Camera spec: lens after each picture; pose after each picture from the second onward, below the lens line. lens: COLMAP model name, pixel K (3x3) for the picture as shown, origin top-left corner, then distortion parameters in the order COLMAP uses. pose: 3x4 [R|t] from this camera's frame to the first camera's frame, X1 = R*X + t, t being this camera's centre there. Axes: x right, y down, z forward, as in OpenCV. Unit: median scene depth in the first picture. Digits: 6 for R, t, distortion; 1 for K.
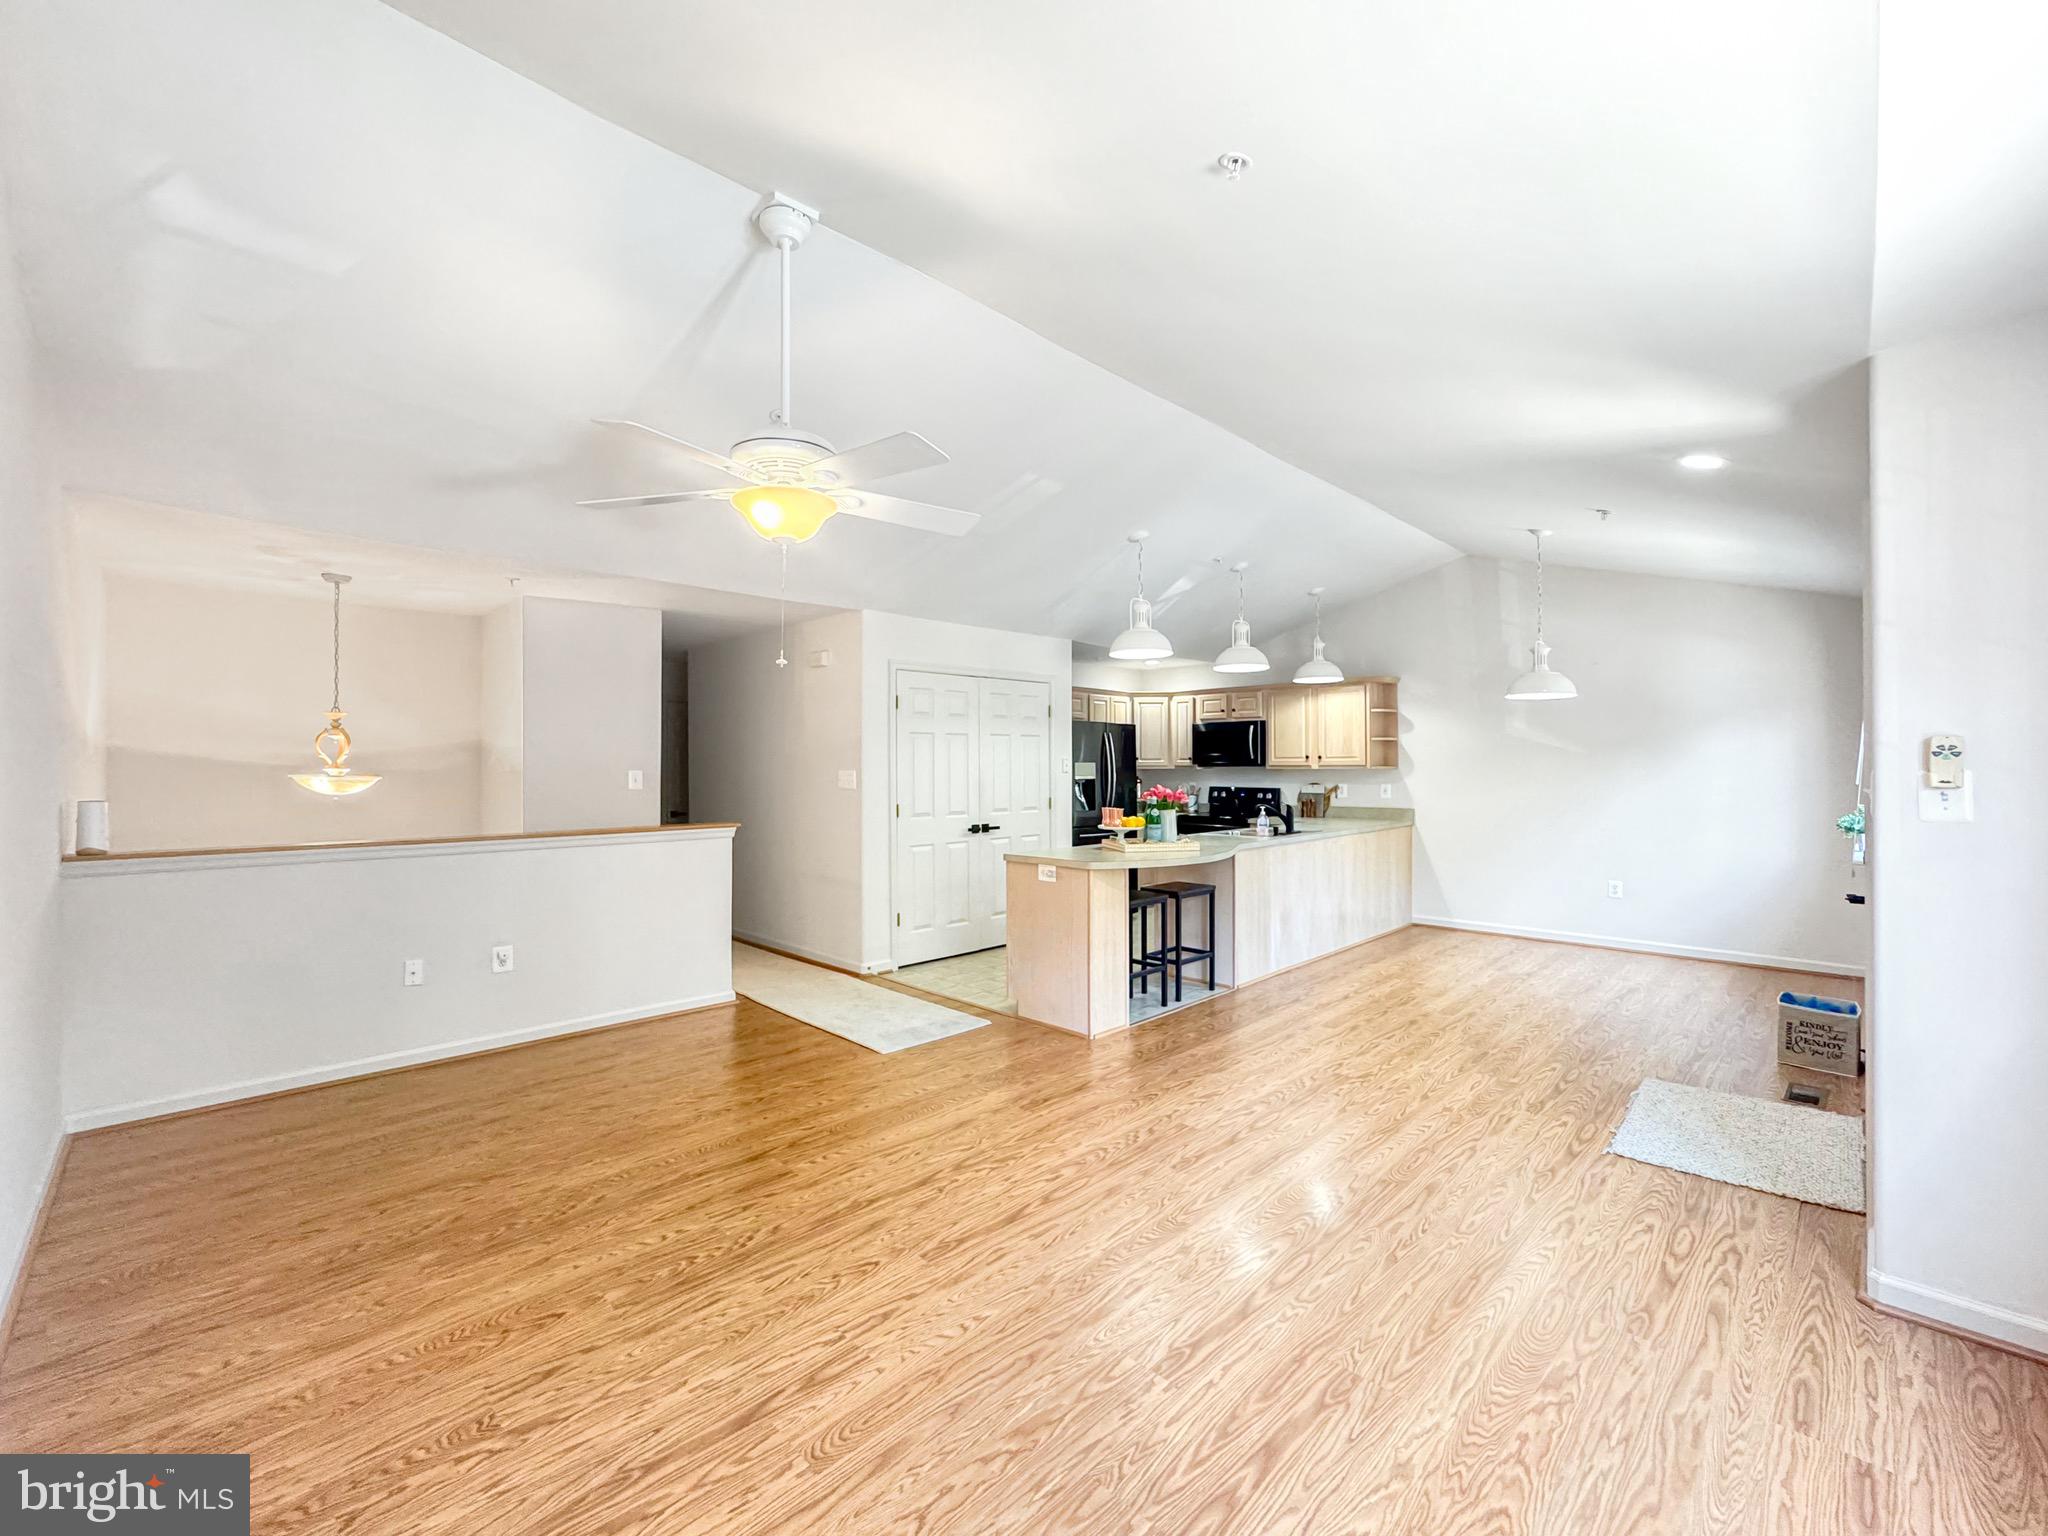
lens RADIAL K [[842.3, 0, 1033.1], [0, 842.3, 765.2], [0, 0, 1]] dist [-0.037606, 0.018641]
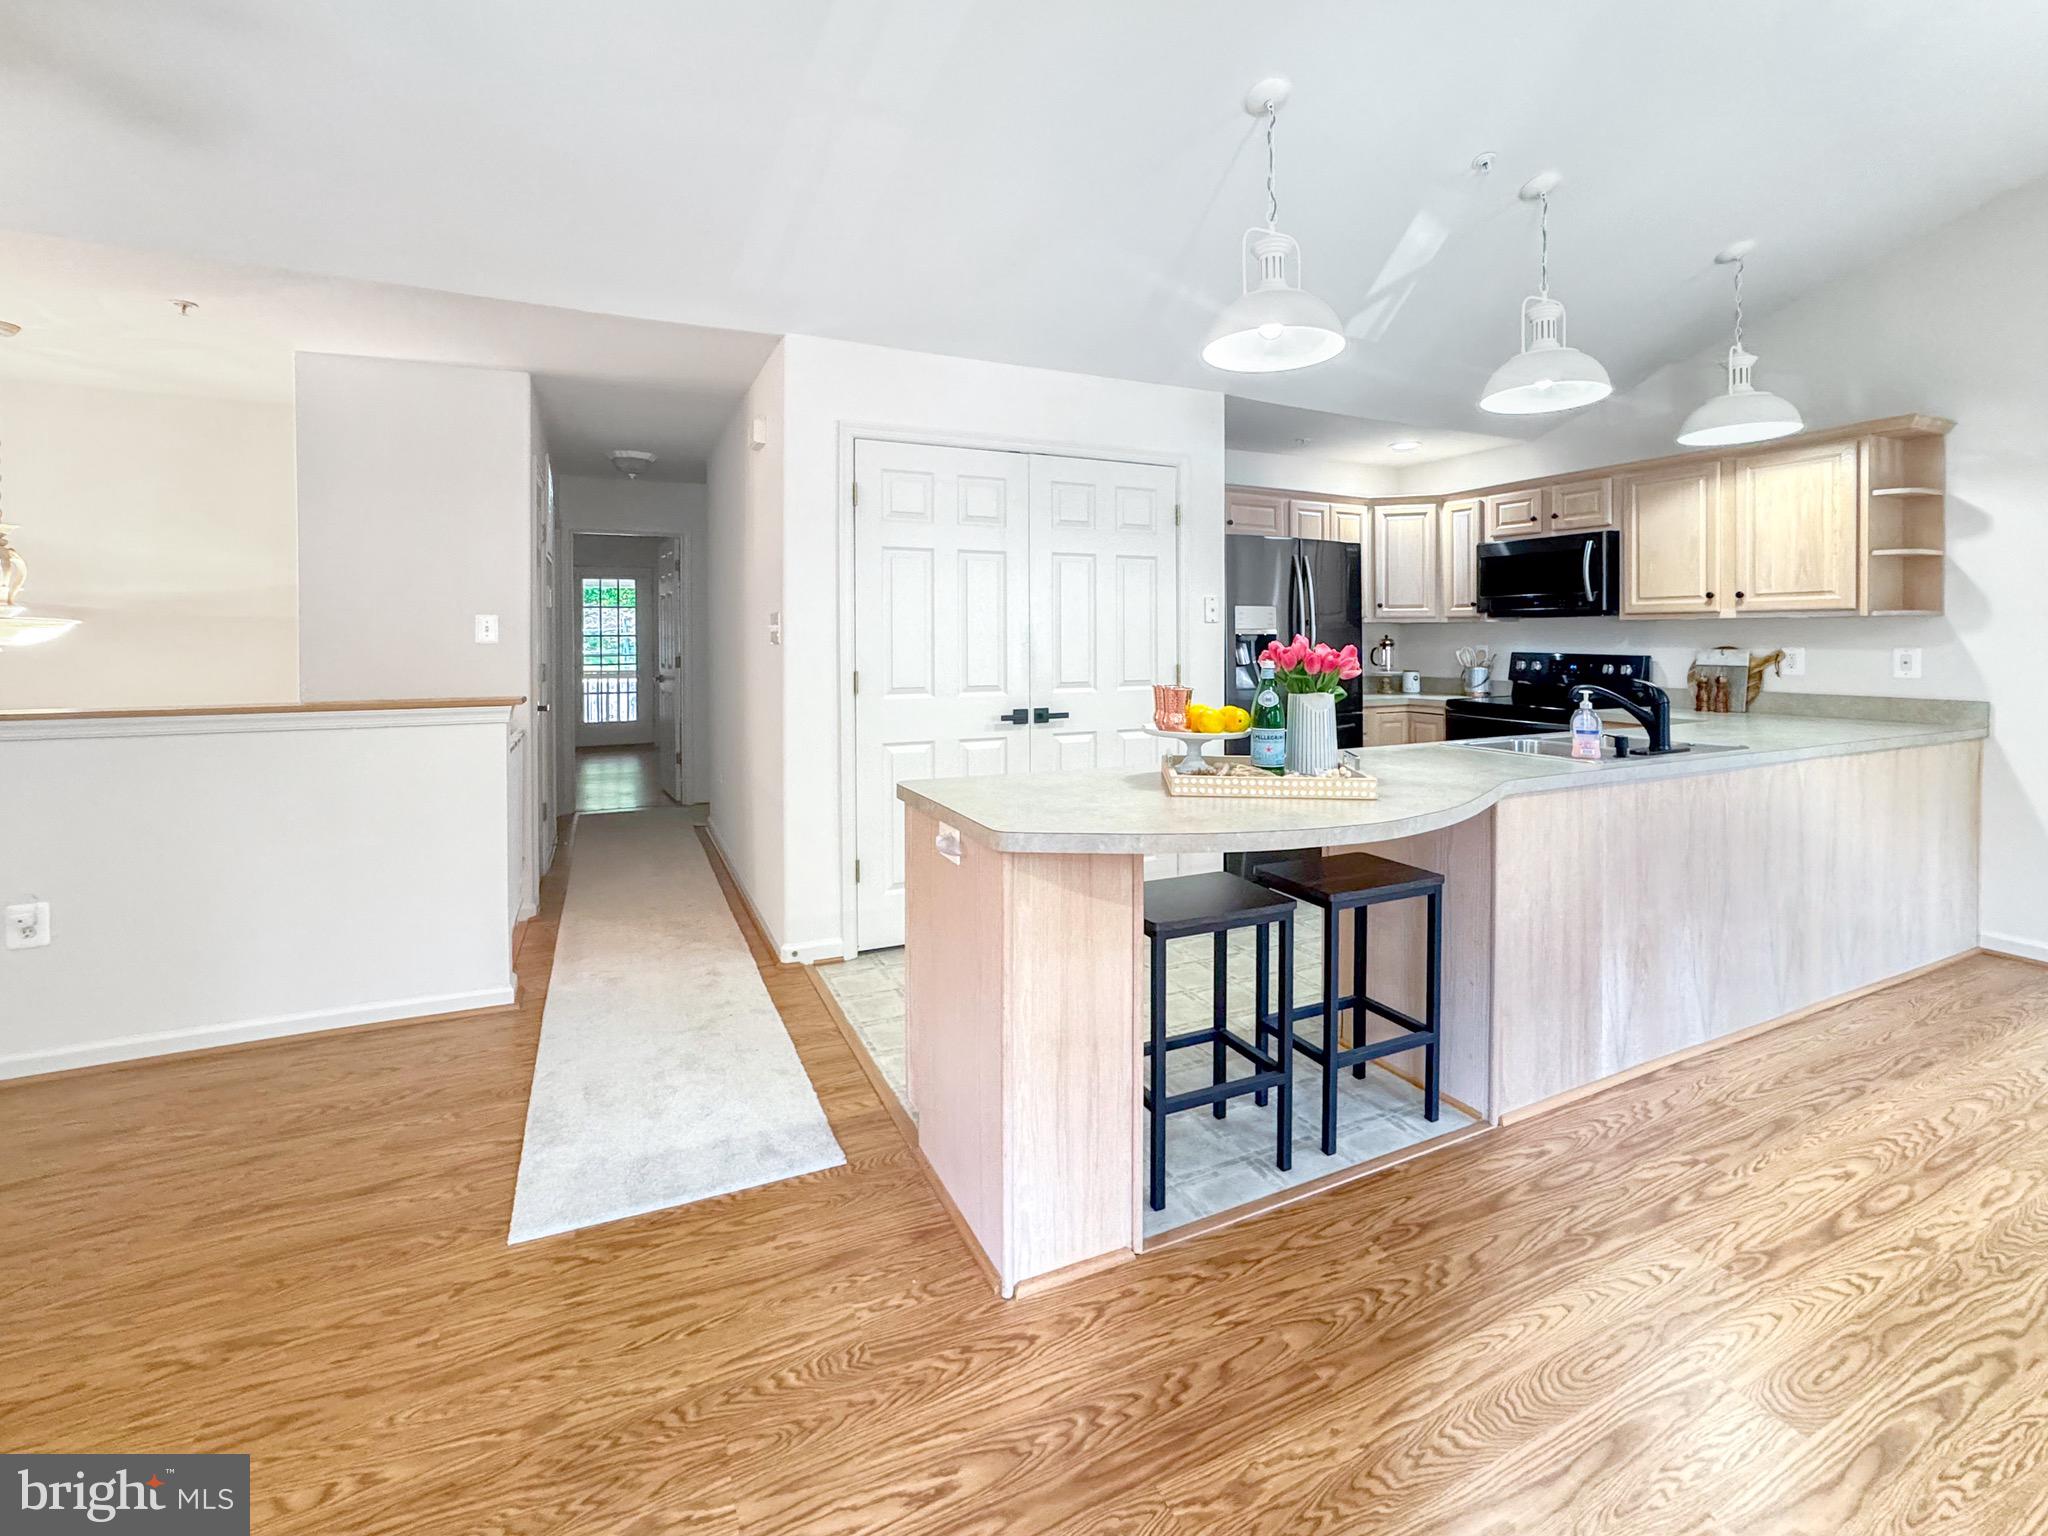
lens RADIAL K [[880.4, 0, 1029.1], [0, 880.4, 647.1], [0, 0, 1]] dist [-0.027625, 0.010866]
pose [[0.939060, 0.006544, -0.343691, 0.140954], [-0.002079, 0.999909, 0.013357, 0.019026], [0.343747, -0.011829, 0.938988, 0.425220]]
